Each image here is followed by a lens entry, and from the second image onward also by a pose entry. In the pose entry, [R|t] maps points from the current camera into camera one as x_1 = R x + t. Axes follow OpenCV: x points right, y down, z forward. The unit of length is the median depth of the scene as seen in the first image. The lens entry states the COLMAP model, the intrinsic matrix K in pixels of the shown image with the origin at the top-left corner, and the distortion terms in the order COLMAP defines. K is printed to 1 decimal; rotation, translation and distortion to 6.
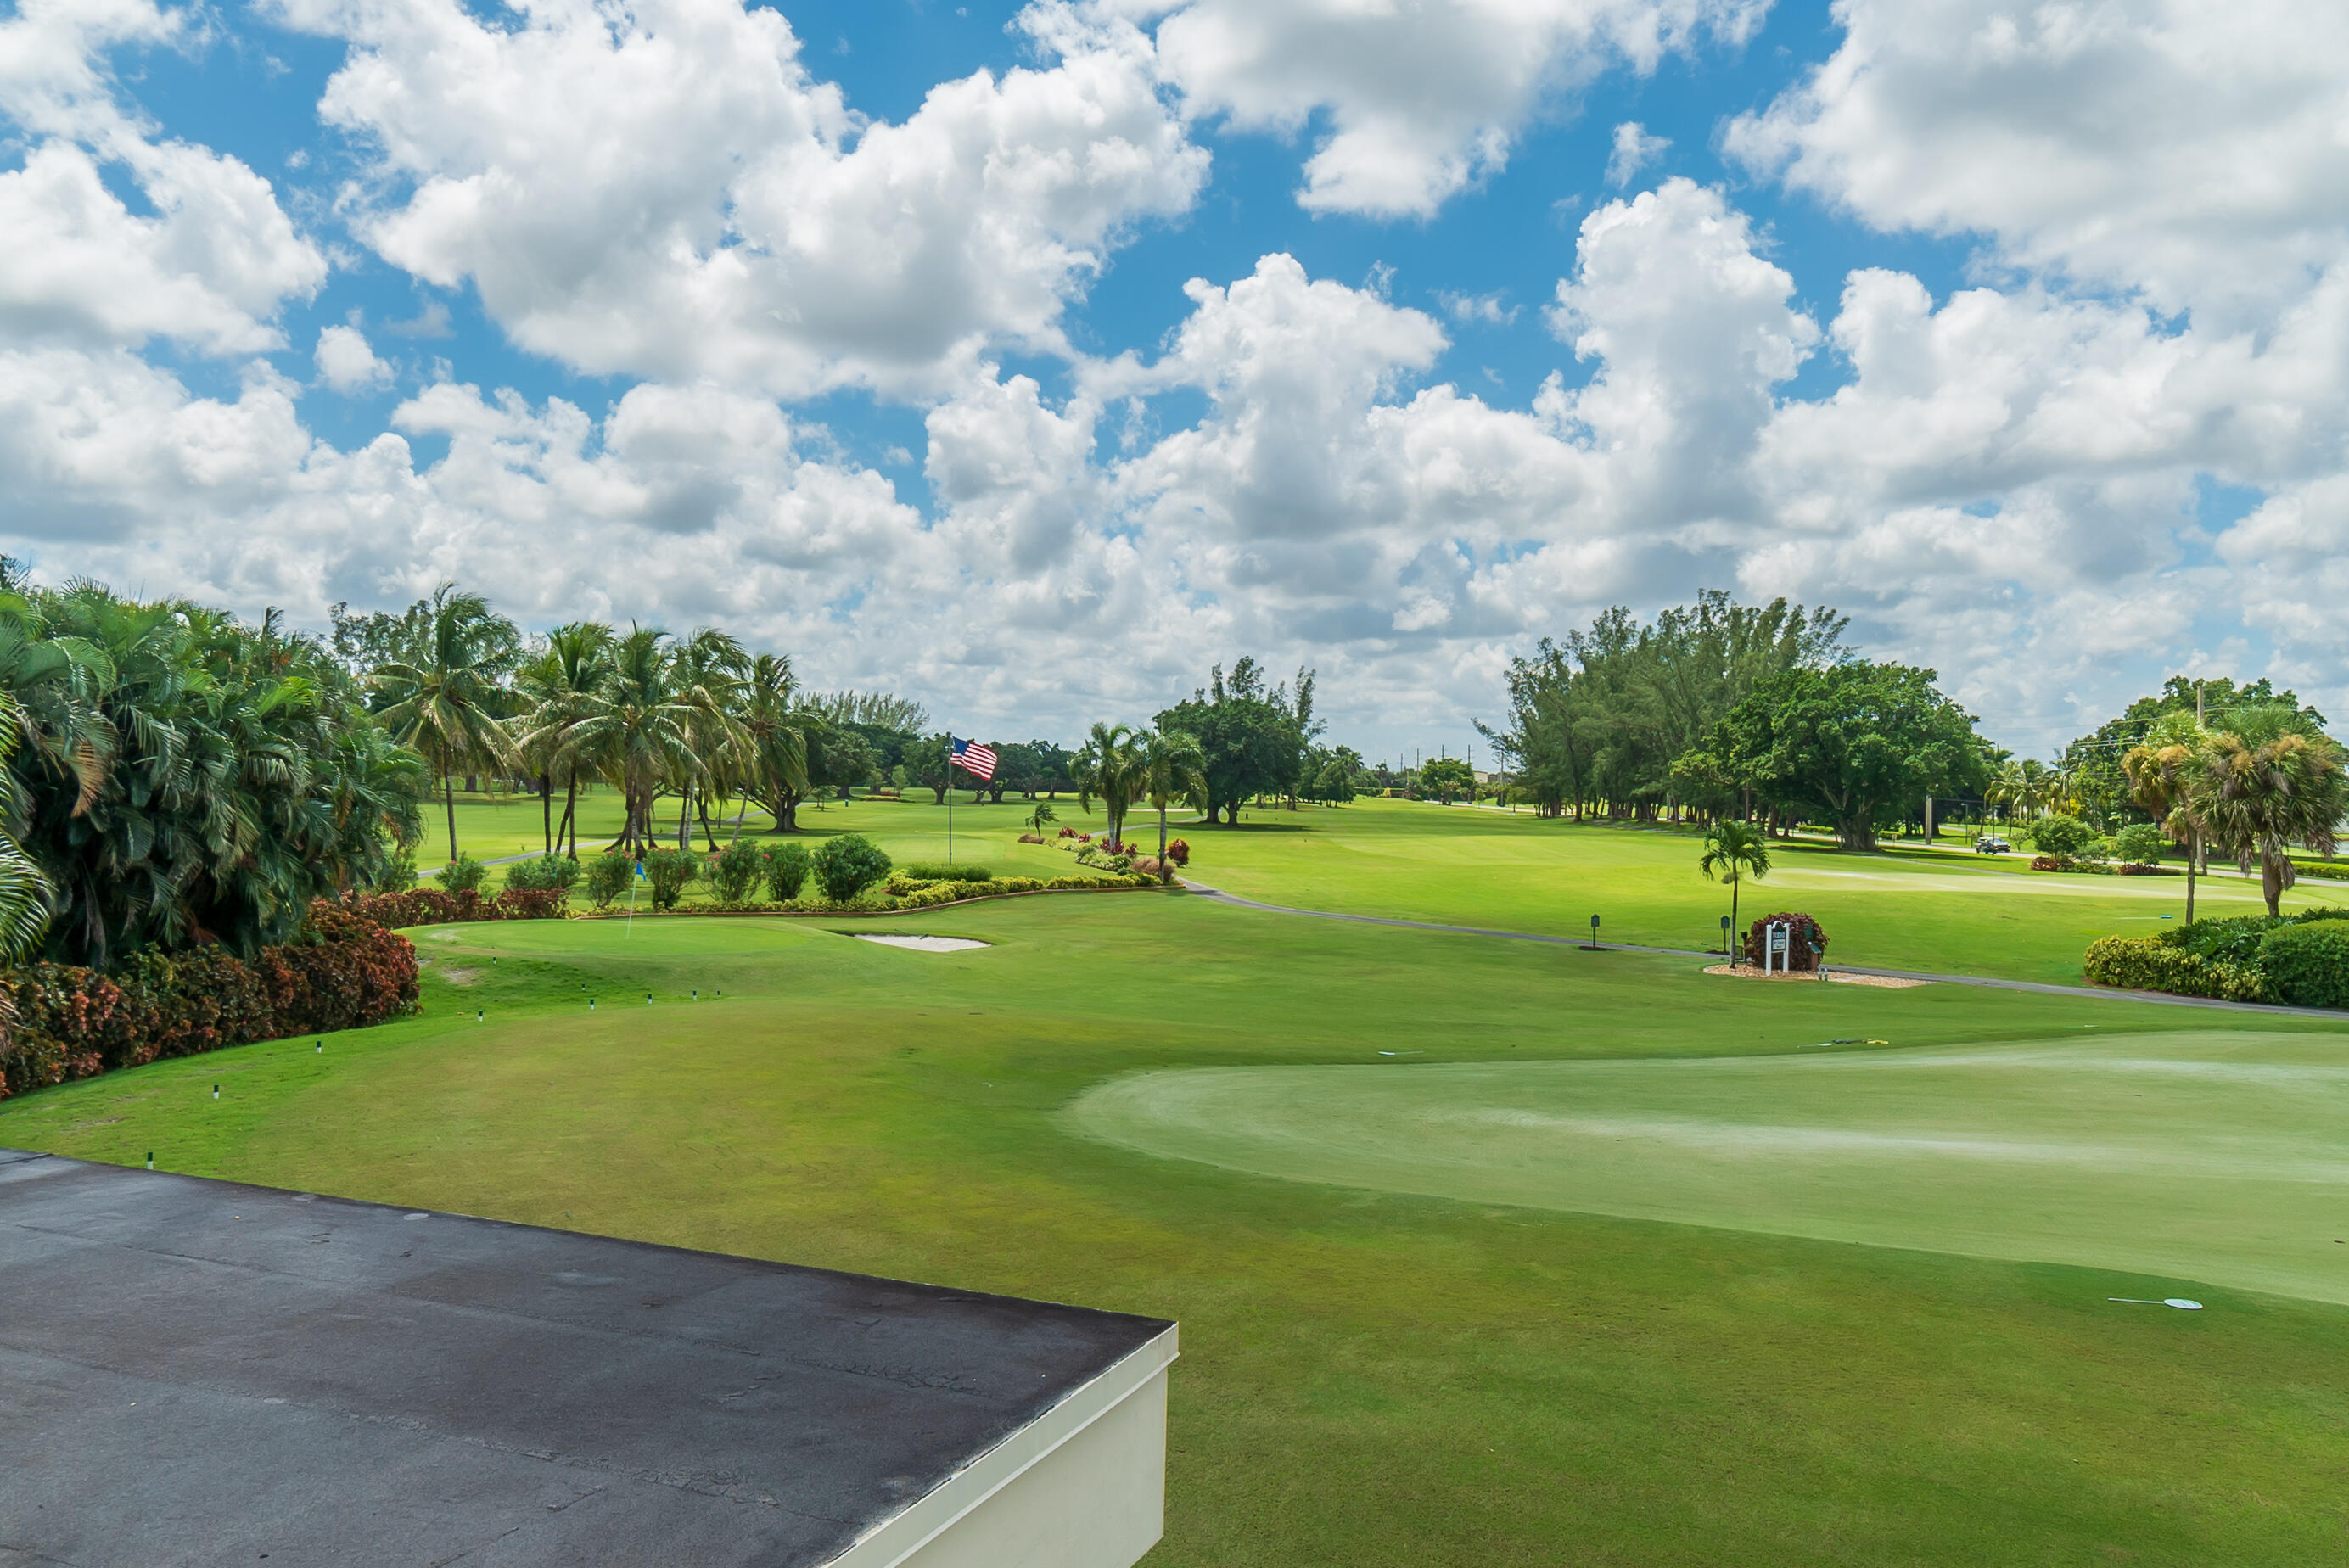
lens RADIAL K [[1825.3, 0, 1173.3], [0, 1825.3, 793.0], [0, 0, 1]] dist [-0.010400, 0.003378]
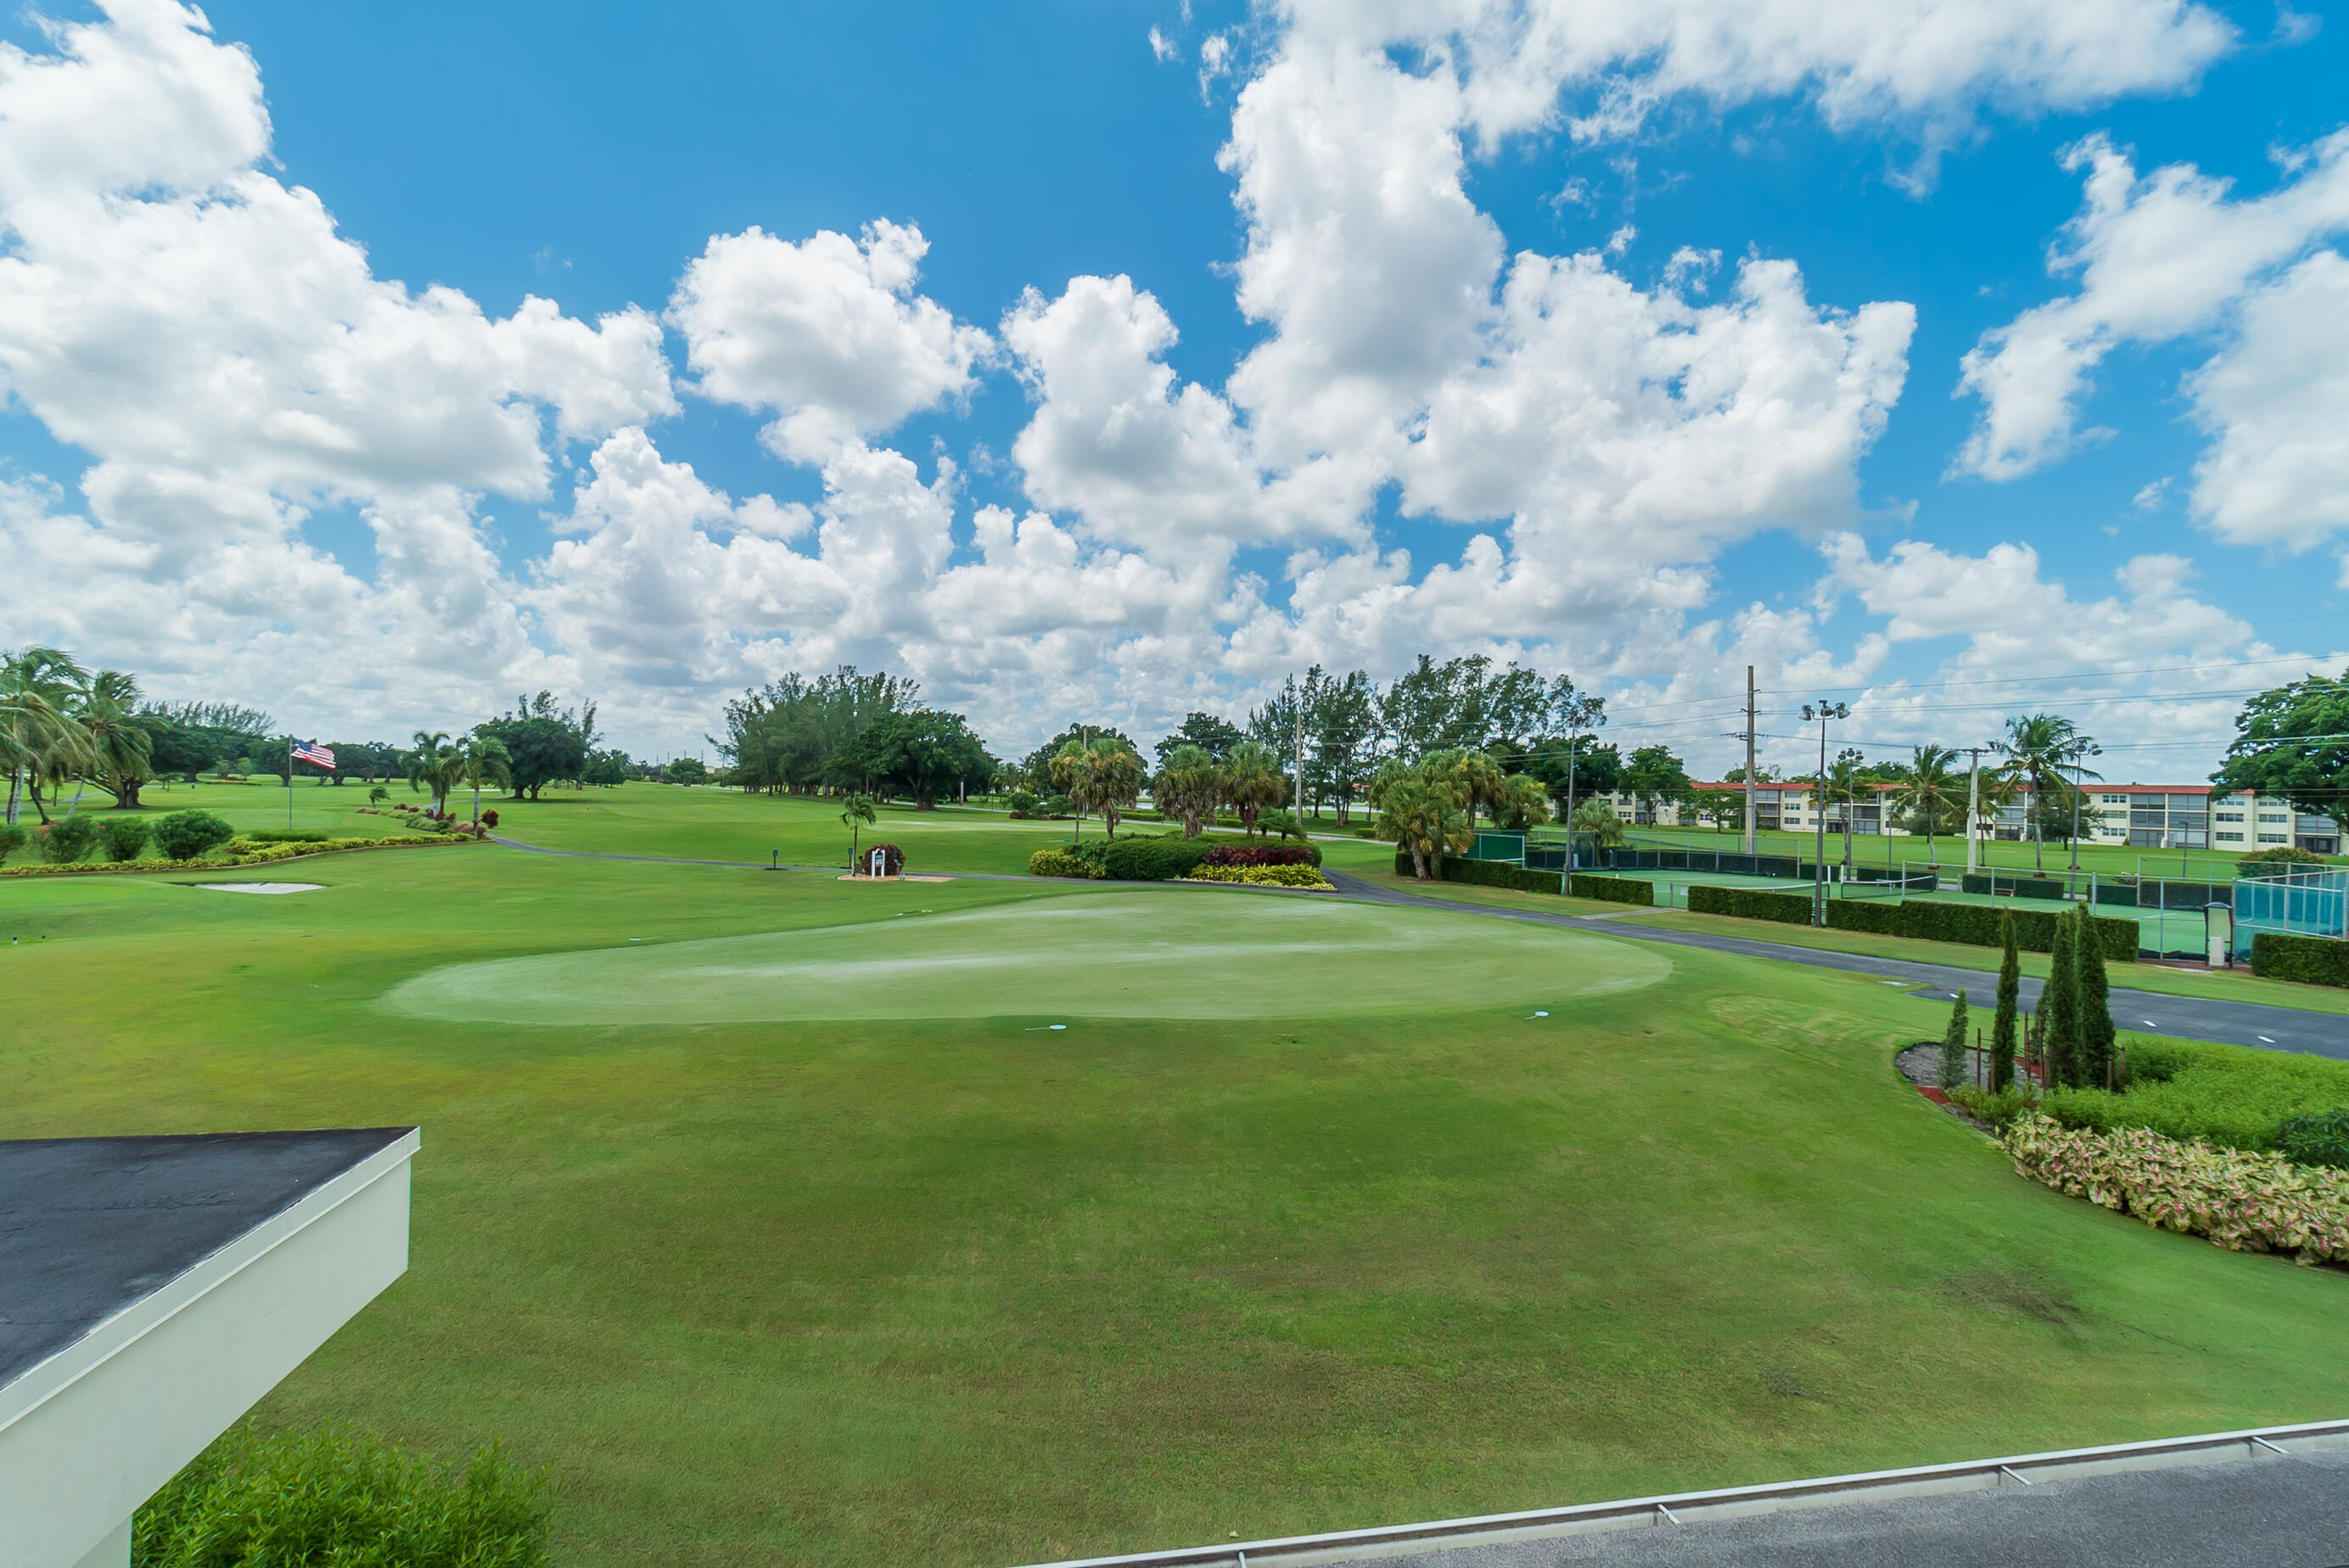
lens RADIAL K [[1007.2, 0, 1179.6], [0, 1007.2, 785.4], [0, 0, 1]] dist [-0.013917, 0.001351]
pose [[0.823528, -0.001693, 0.567273, 0.005388], [-0.001717, 0.999984, 0.005478, -0.000036], [-0.567273, -0.005485, 0.823512, -0.004396]]
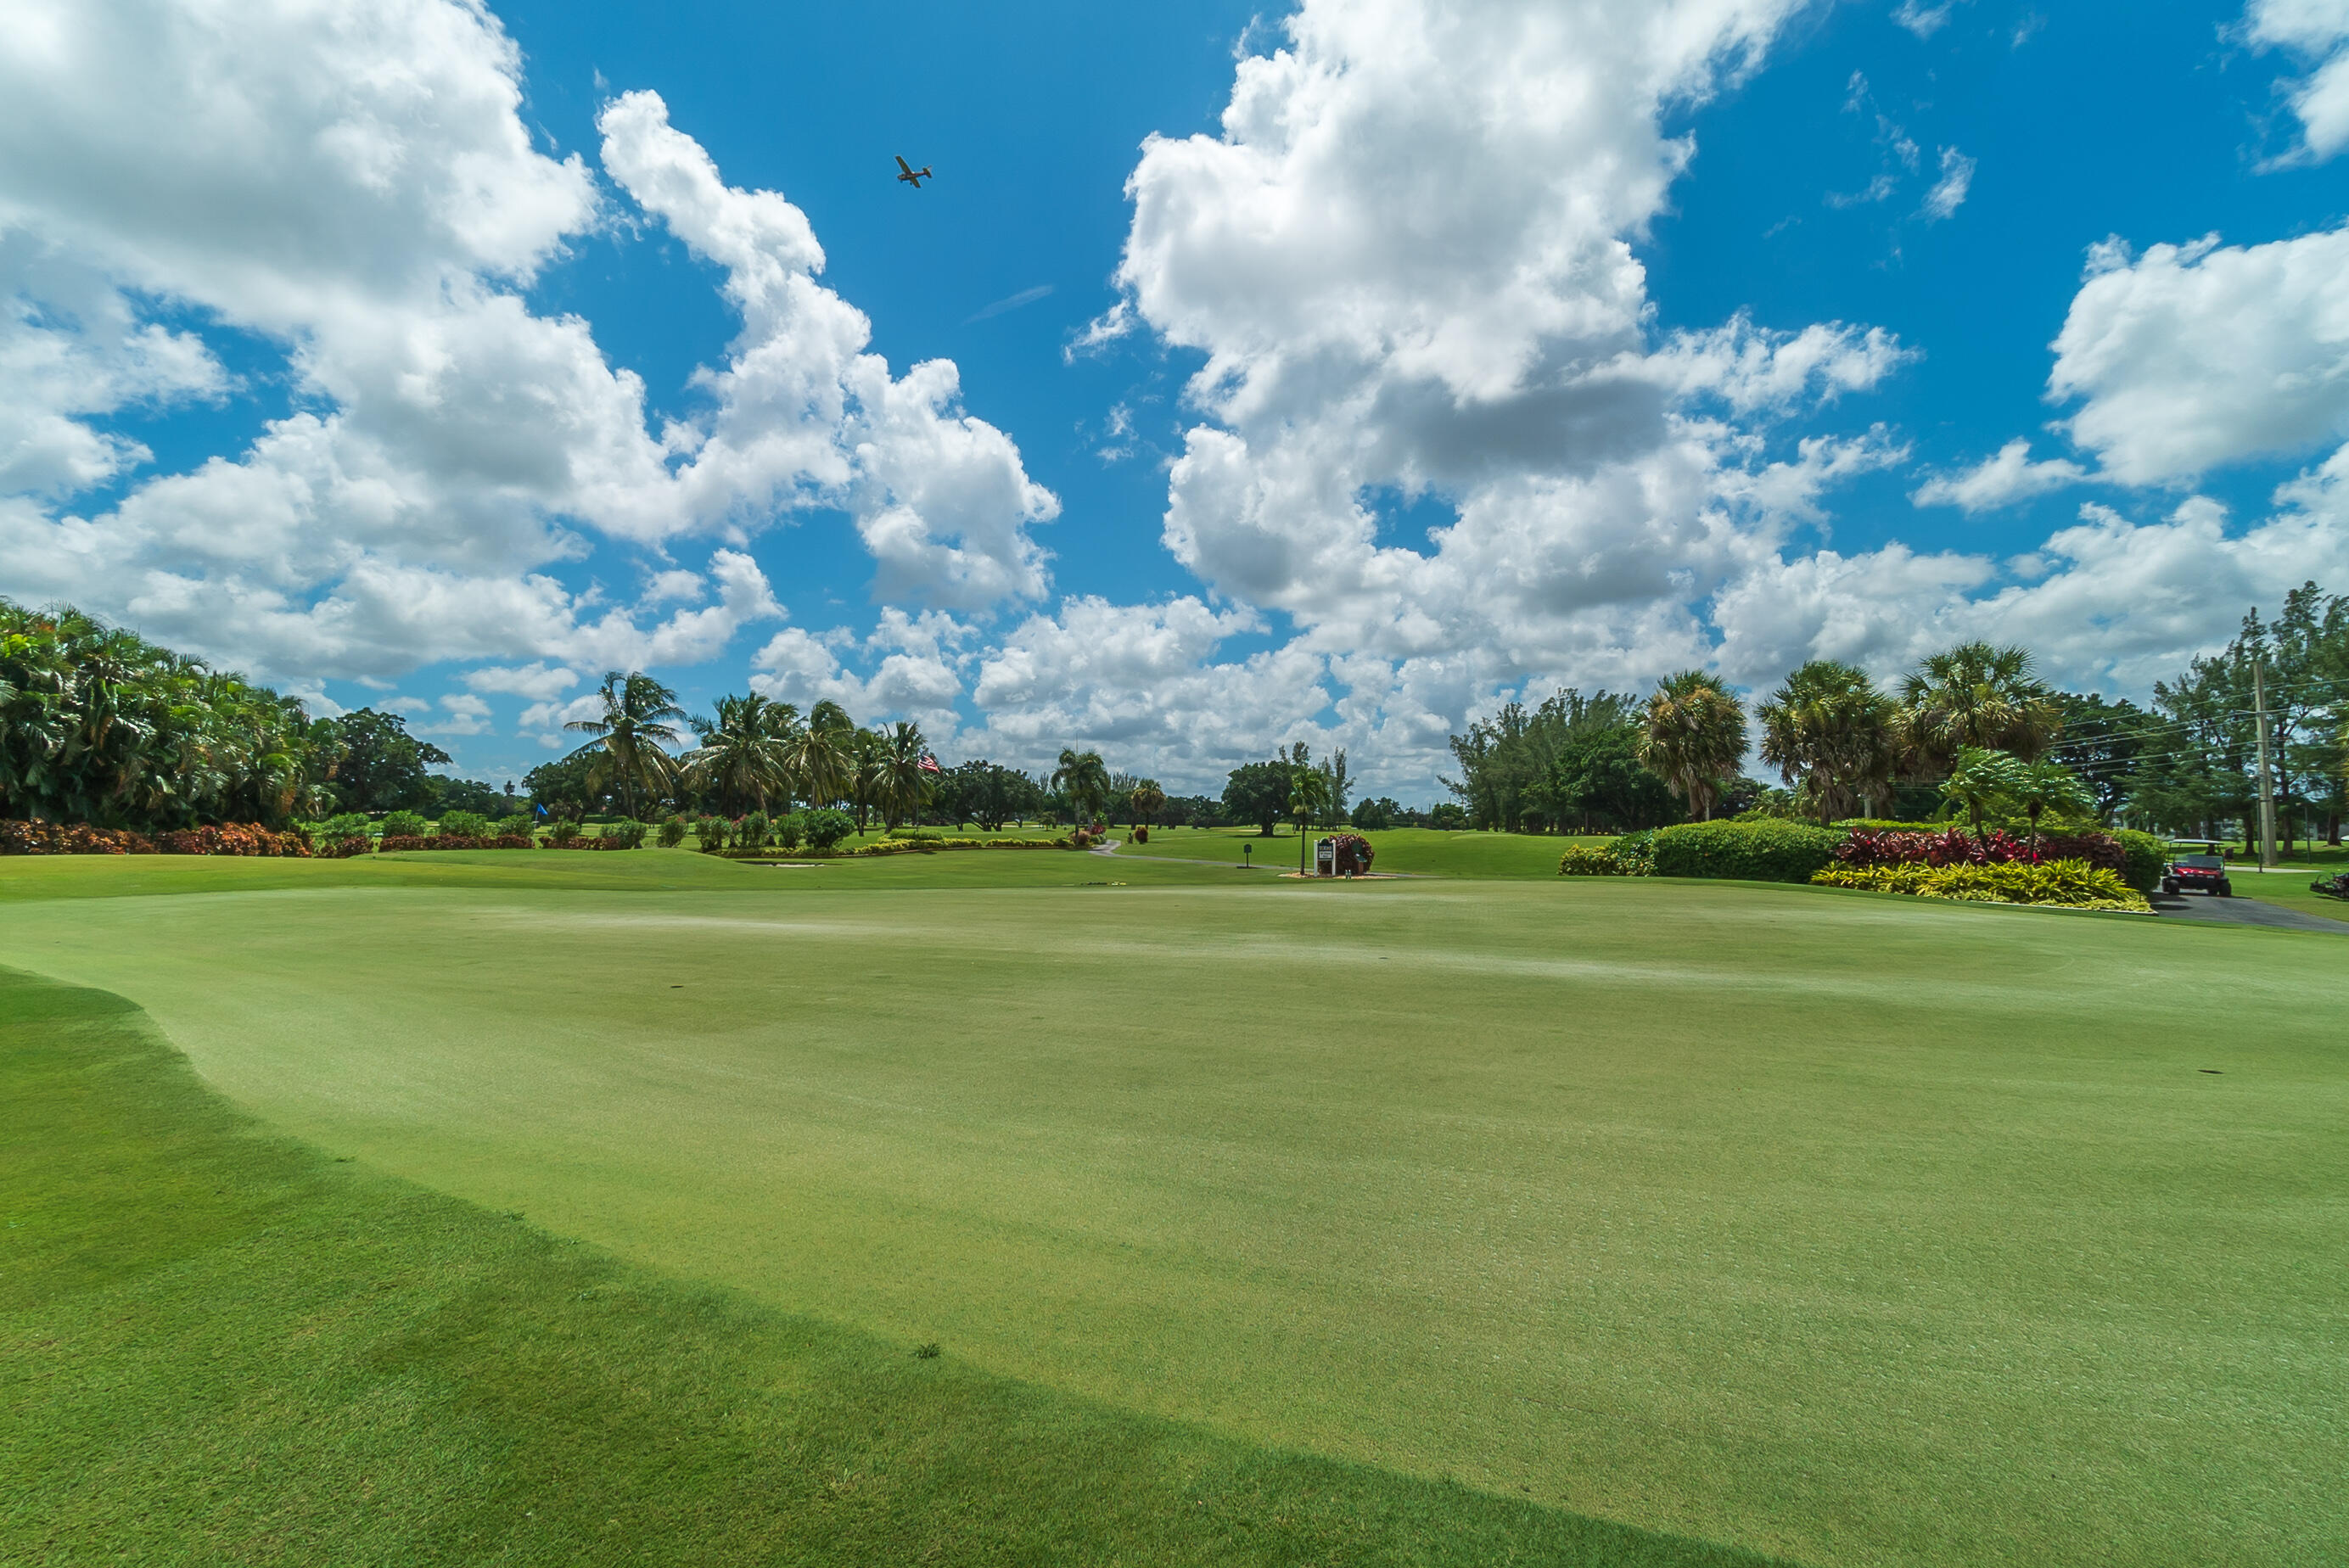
lens RADIAL K [[1007.2, 0, 1175.7], [0, 1007.2, 785.4], [0, 0, 1]] dist [-0.013917, 0.001351]
pose [[0.987311, -0.021498, -0.157339, 0.289227], [0.013412, 0.998543, -0.052278, 0.057883], [0.158234, 0.049504, 0.986160, 0.189940]]
